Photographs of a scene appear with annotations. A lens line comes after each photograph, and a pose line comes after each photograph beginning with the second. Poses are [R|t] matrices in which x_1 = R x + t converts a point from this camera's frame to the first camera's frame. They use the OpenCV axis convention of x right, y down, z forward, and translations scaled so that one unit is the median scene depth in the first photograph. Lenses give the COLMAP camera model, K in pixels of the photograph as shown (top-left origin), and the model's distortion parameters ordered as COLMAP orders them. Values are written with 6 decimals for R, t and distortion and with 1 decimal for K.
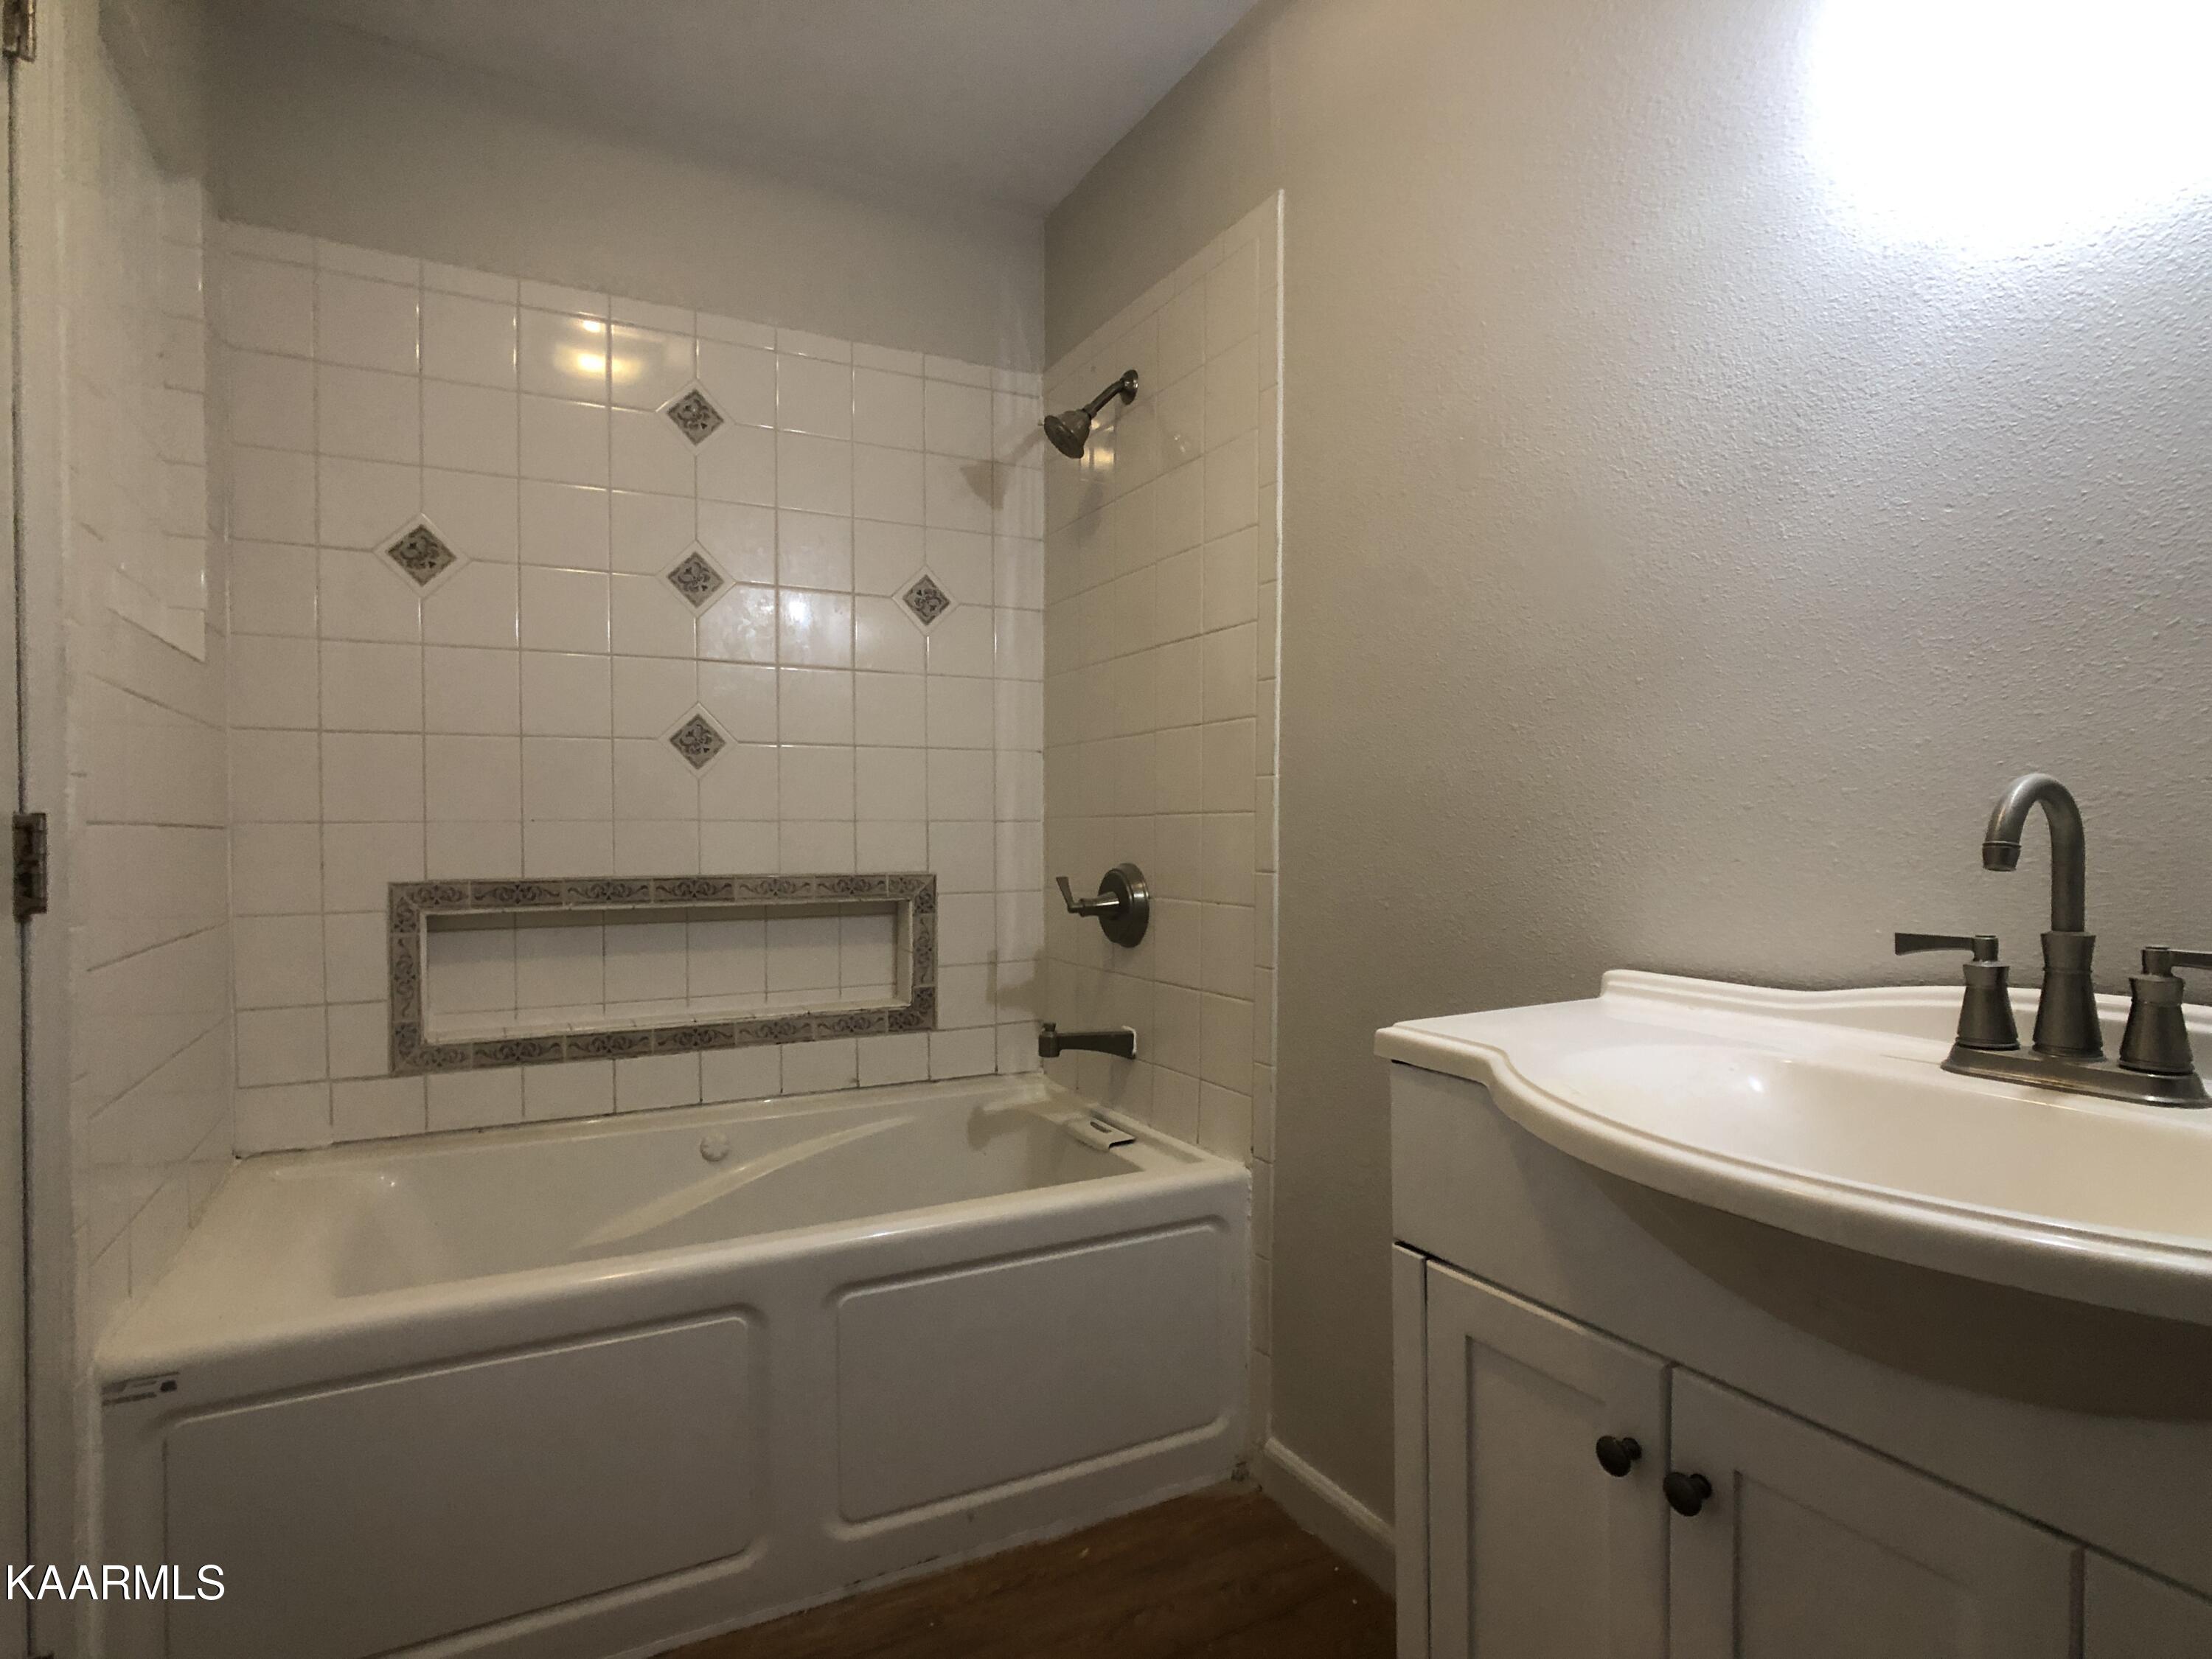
lens RADIAL K [[1174.6, 0, 1114.0], [0, 1174.6, 803.4], [0, 0, 1]] dist [-0.003595, 0.001125]
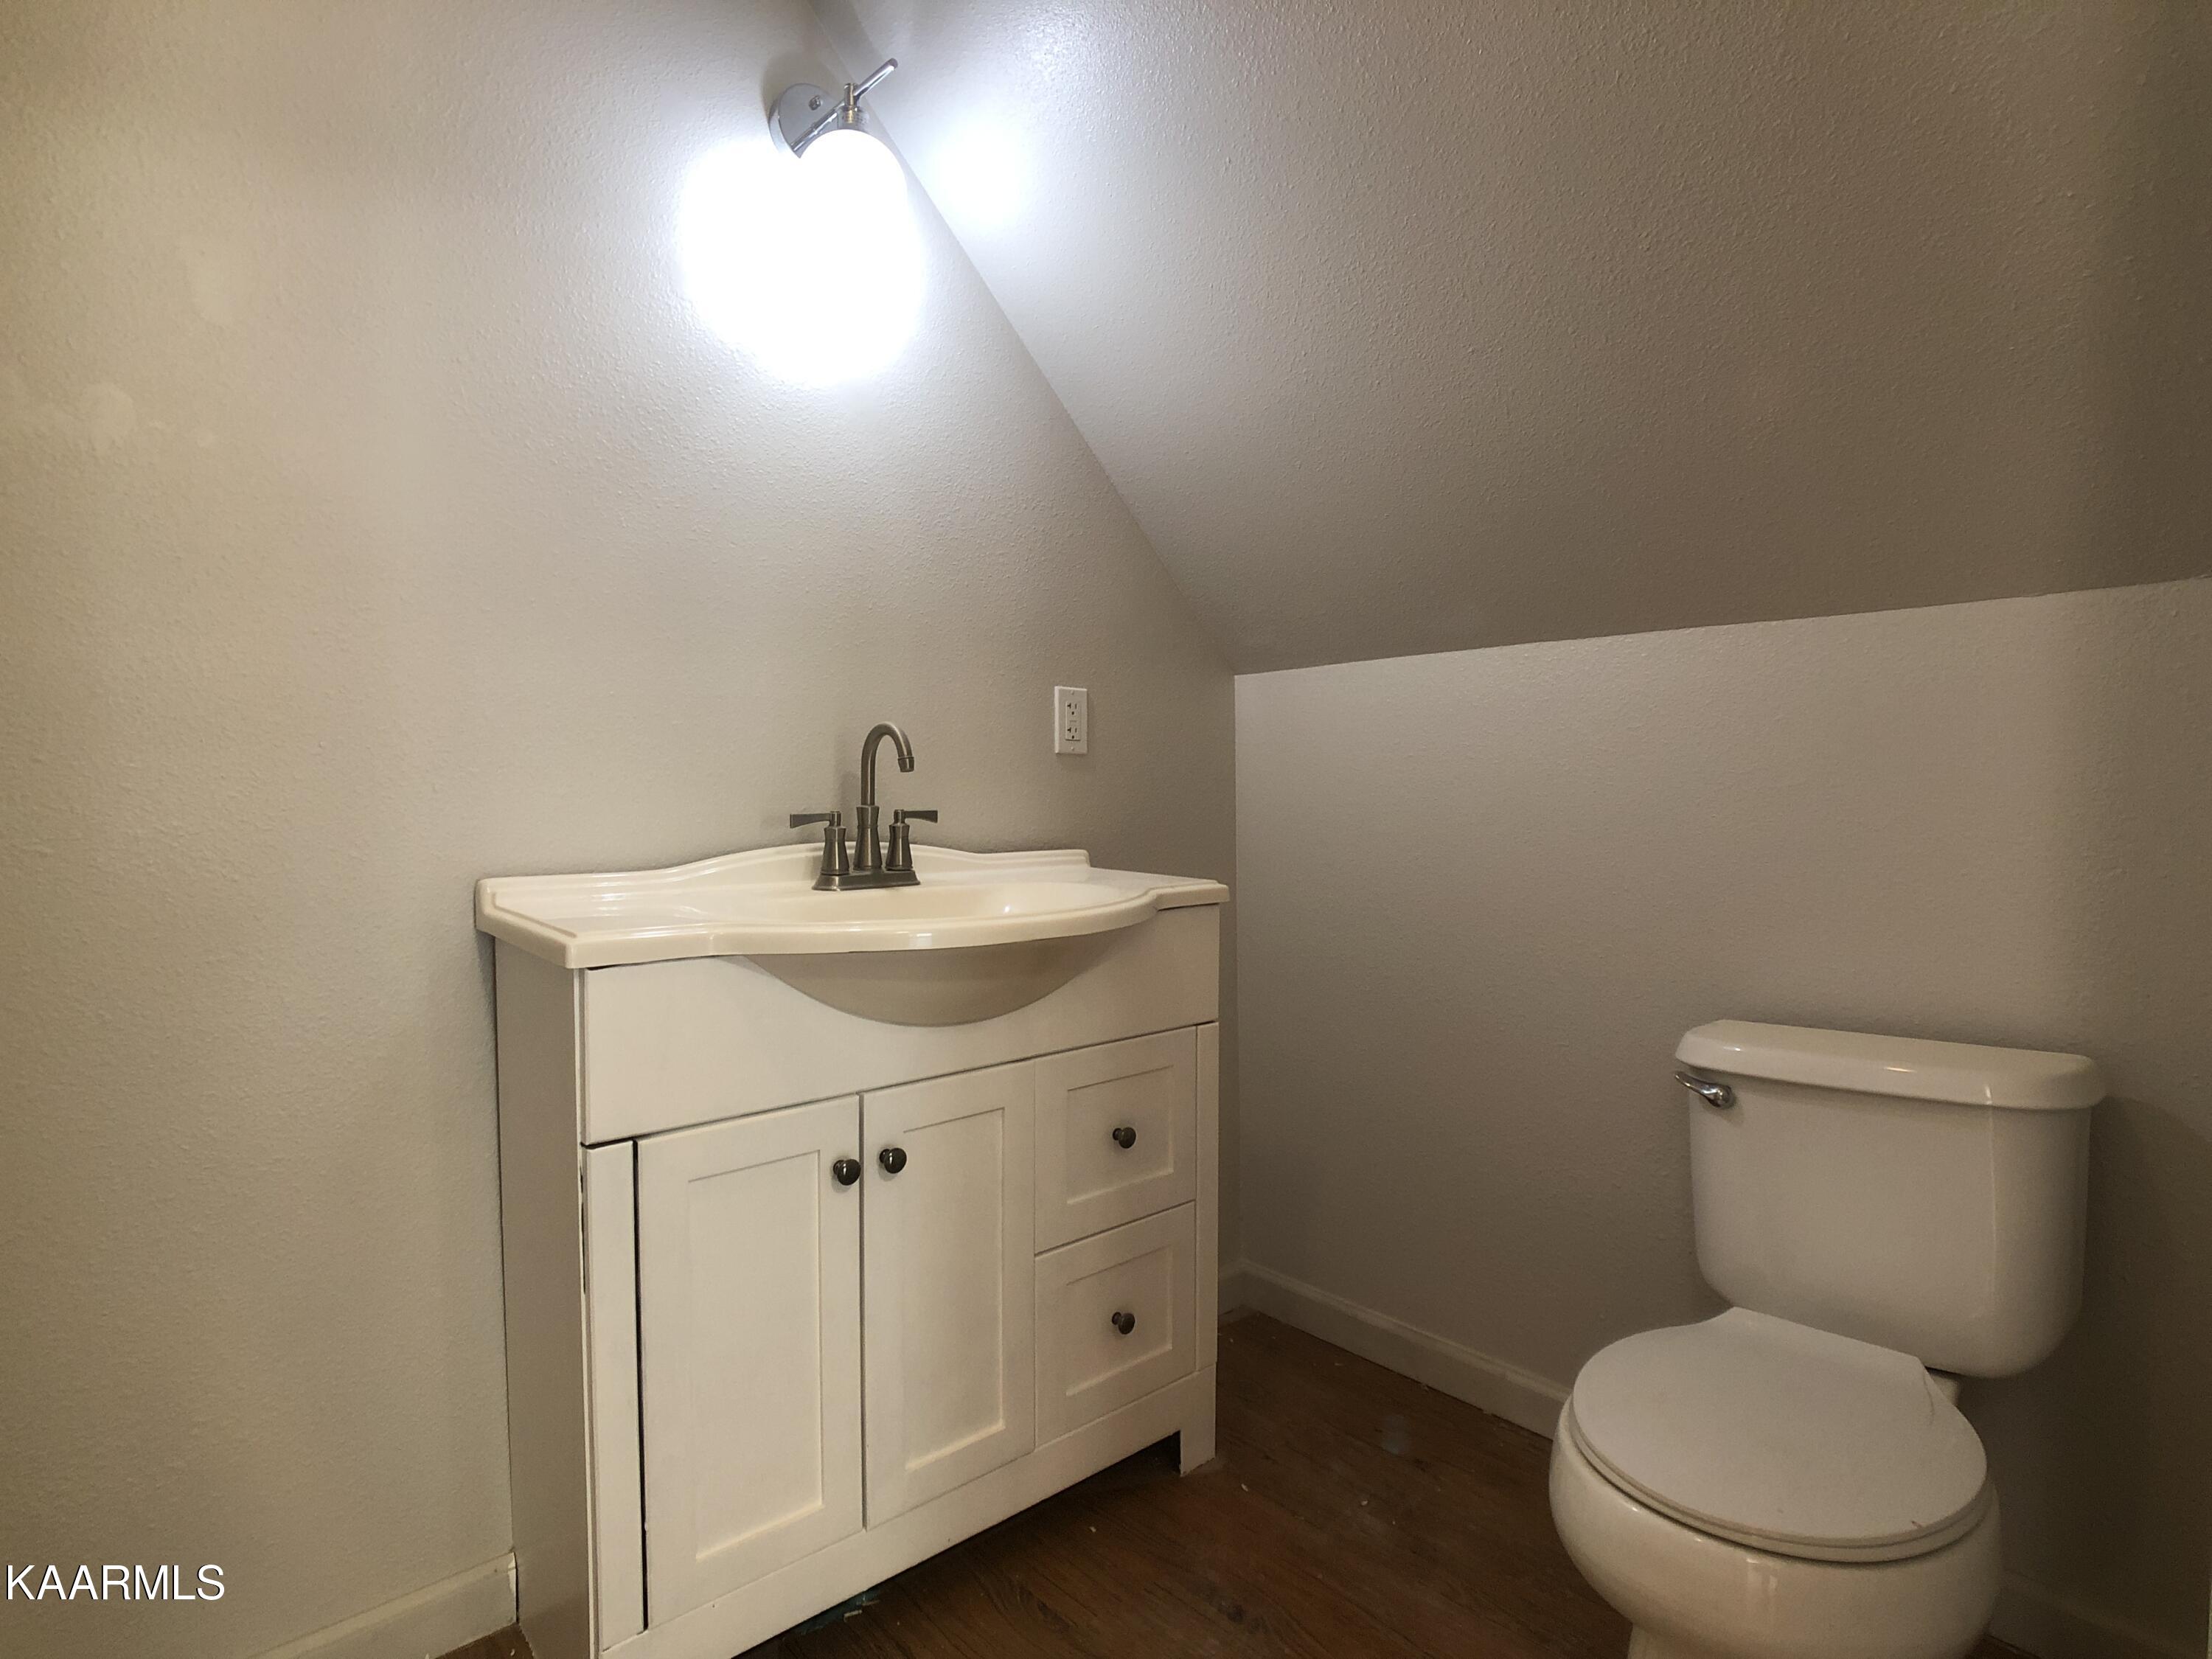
lens RADIAL K [[1174.6, 0, 1114.0], [0, 1174.6, 803.4], [0, 0, 1]] dist [-0.003595, 0.001125]
pose [[-0.218122, 0.001133, 0.975921, -1.001829], [0.007708, 0.999970, 0.000561, 0.100933], [-0.975891, 0.007644, -0.218125, 0.949003]]
